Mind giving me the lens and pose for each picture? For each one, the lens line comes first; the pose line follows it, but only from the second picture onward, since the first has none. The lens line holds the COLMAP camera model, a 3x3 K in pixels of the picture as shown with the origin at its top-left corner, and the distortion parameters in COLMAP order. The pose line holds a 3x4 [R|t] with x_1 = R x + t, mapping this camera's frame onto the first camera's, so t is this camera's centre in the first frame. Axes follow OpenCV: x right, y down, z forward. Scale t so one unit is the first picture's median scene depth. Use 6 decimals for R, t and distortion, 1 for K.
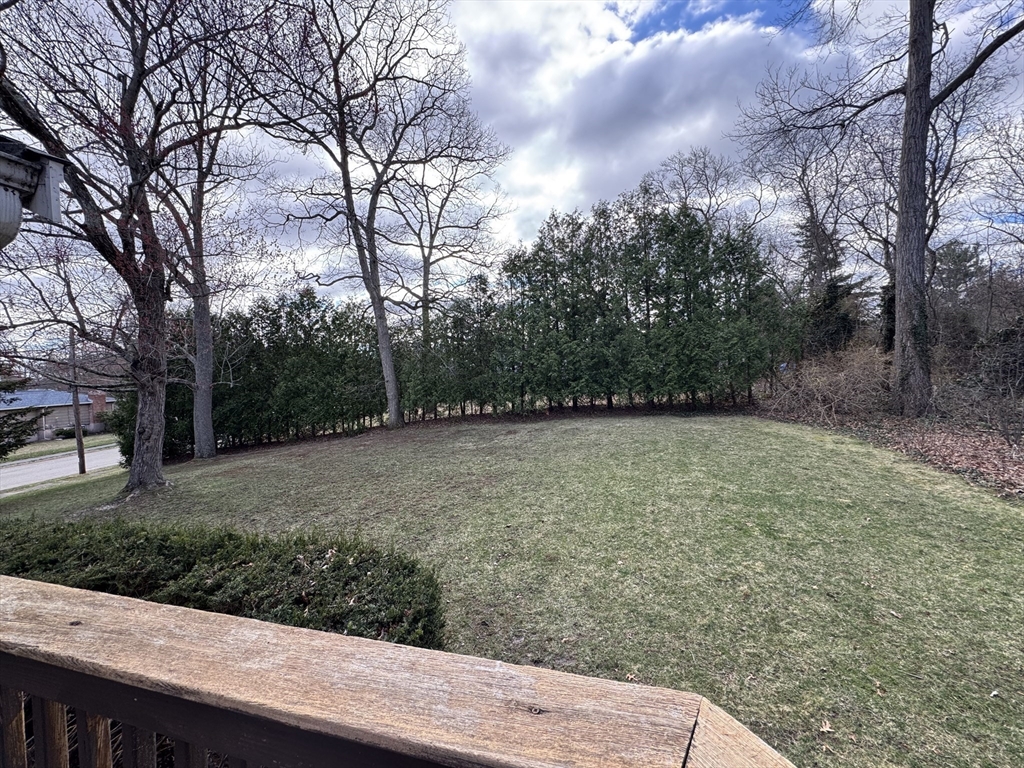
lens RADIAL K [[406.3, 0, 511.7], [0, 406.3, 380.5], [0, 0, 1]] dist [-0.005310, 0.000864]
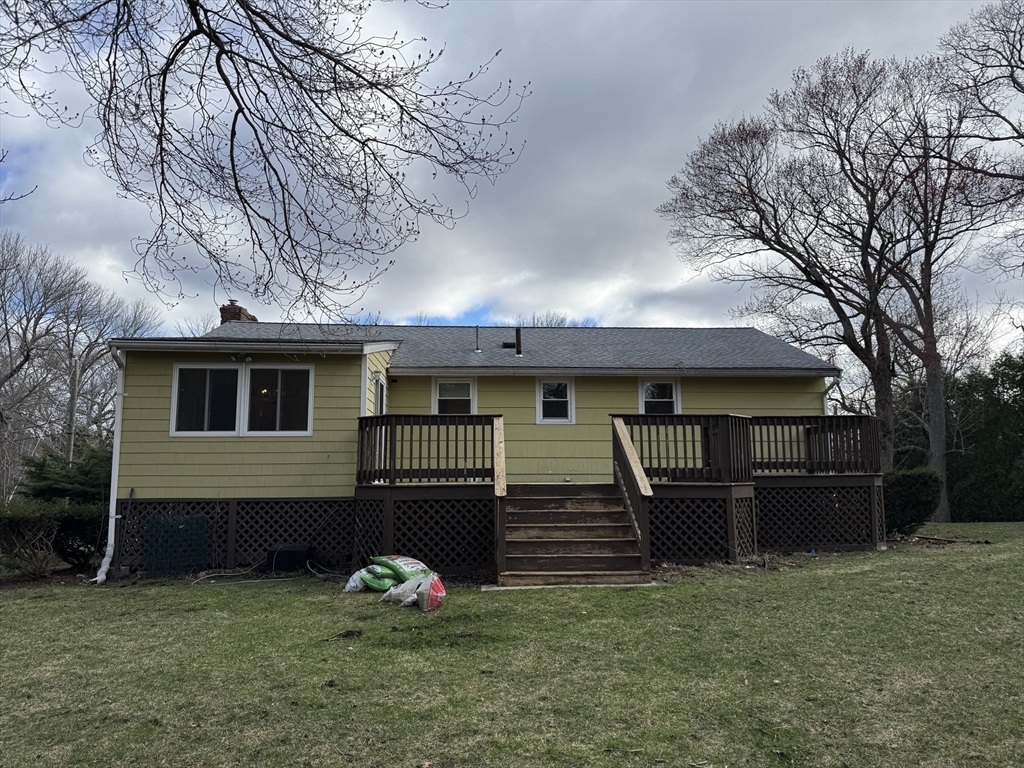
lens RADIAL K [[713.9, 0, 520.7], [0, 713.9, 380.7], [0, 0, 1]] dist [0.067514, -0.094218]
pose [[0.332045, -0.097913, -0.938168, 0.934477], [-0.035747, 0.992577, -0.116243, 0.126363], [0.942586, 0.072134, 0.326080, -0.891440]]
